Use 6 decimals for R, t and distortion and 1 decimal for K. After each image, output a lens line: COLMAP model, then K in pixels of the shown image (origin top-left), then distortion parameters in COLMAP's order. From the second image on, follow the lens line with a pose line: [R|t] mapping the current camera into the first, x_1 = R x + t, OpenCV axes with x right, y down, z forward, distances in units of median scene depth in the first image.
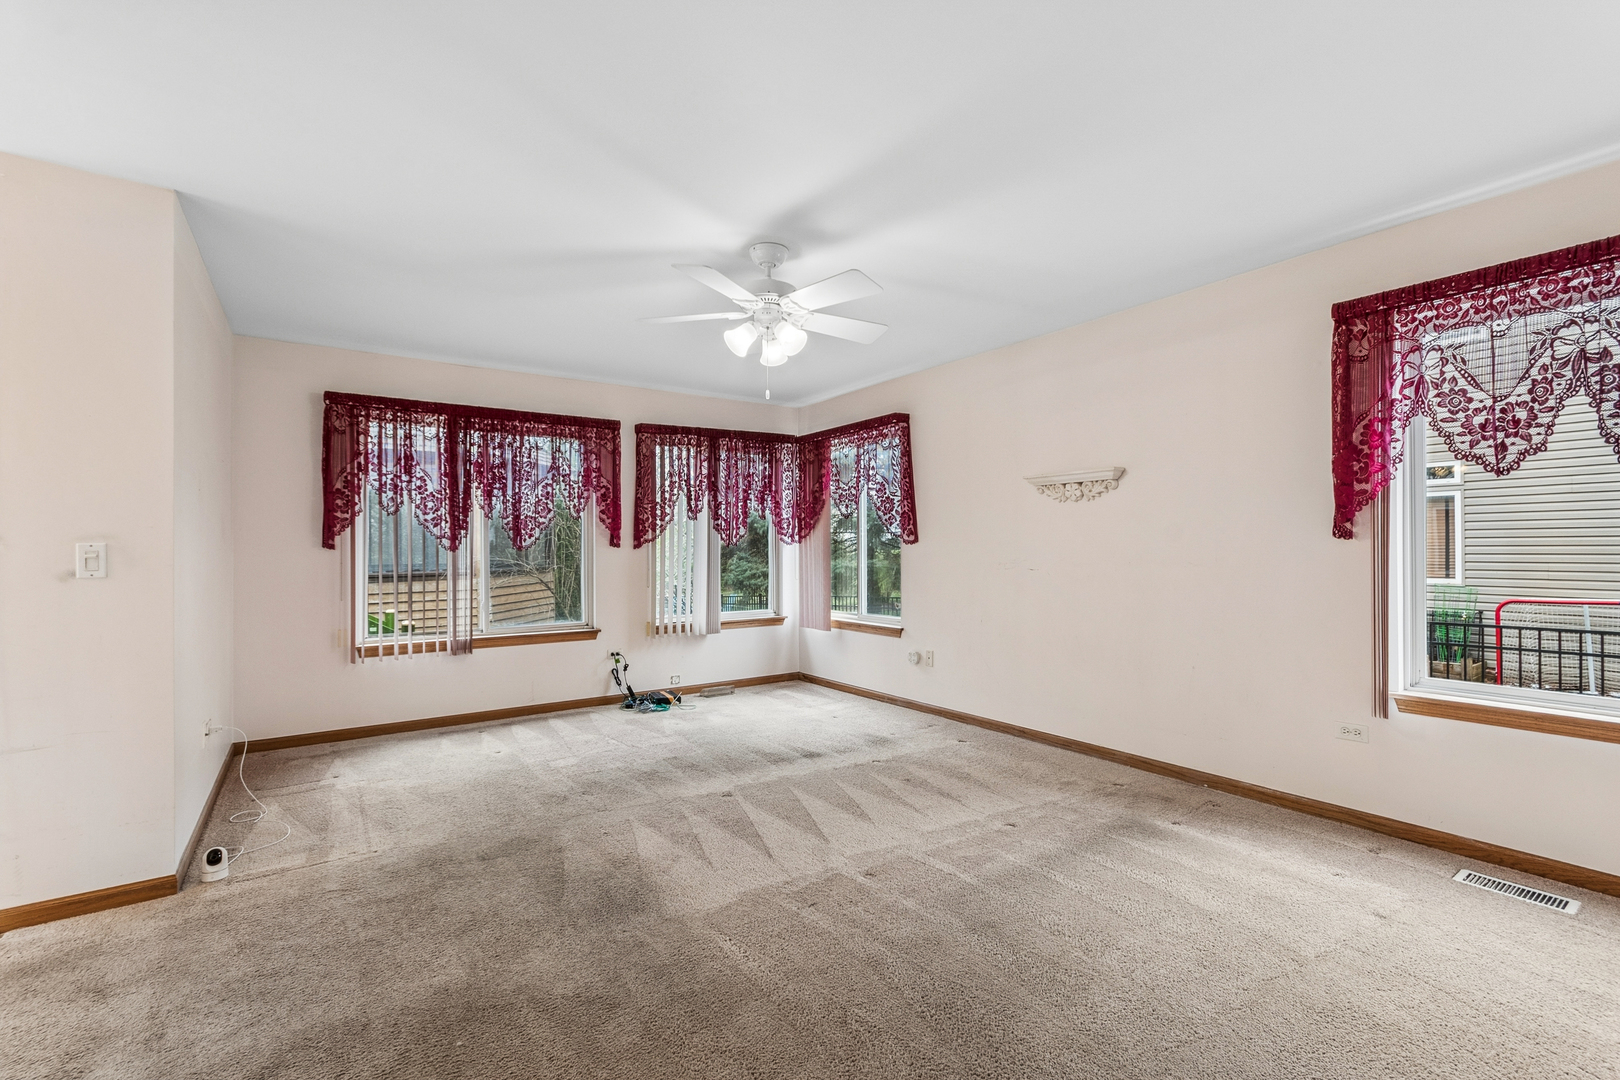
lens RADIAL K [[711.7, 0, 812.7], [0, 711.7, 546.7], [0, 0, 1]] dist [-0.003154, 0.000067]
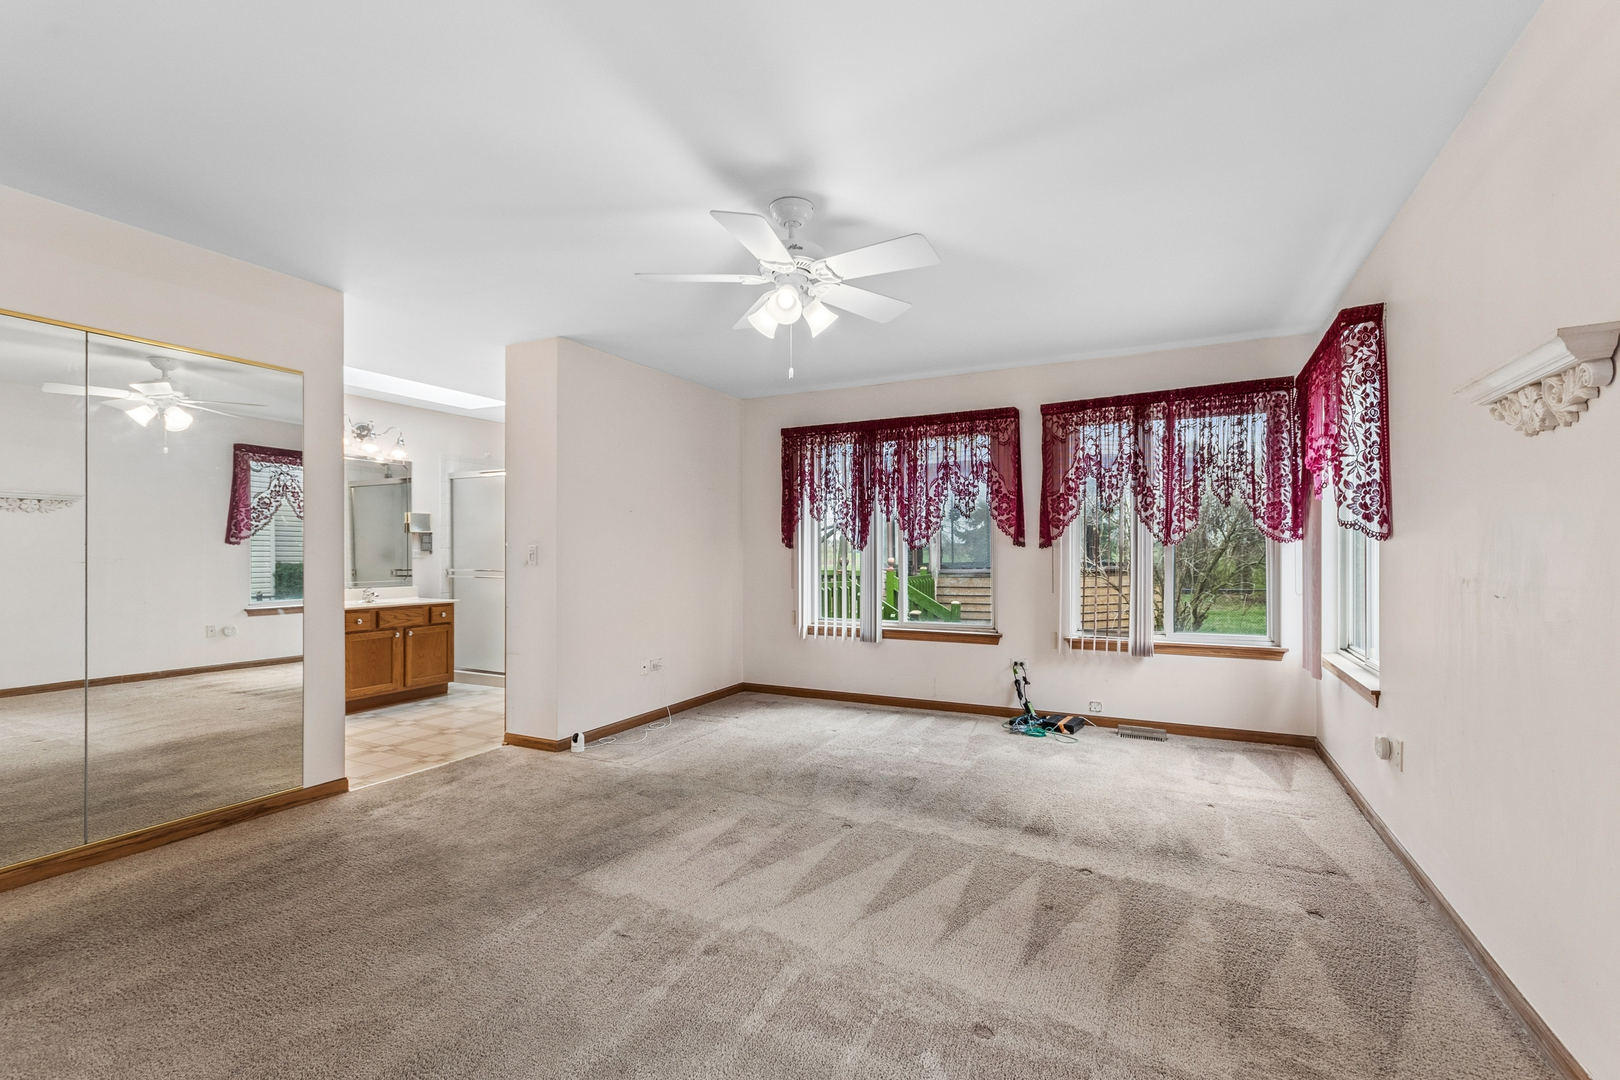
lens RADIAL K [[711.7, 0, 810.3], [0, 711.7, 541.0], [0, 0, 1]] dist [-0.003154, 0.000067]
pose [[0.468587, -0.008939, -0.883372, 0.478660], [0.001104, 0.999954, -0.009533, 0.002637], [0.883417, 0.003492, 0.468575, 0.404466]]
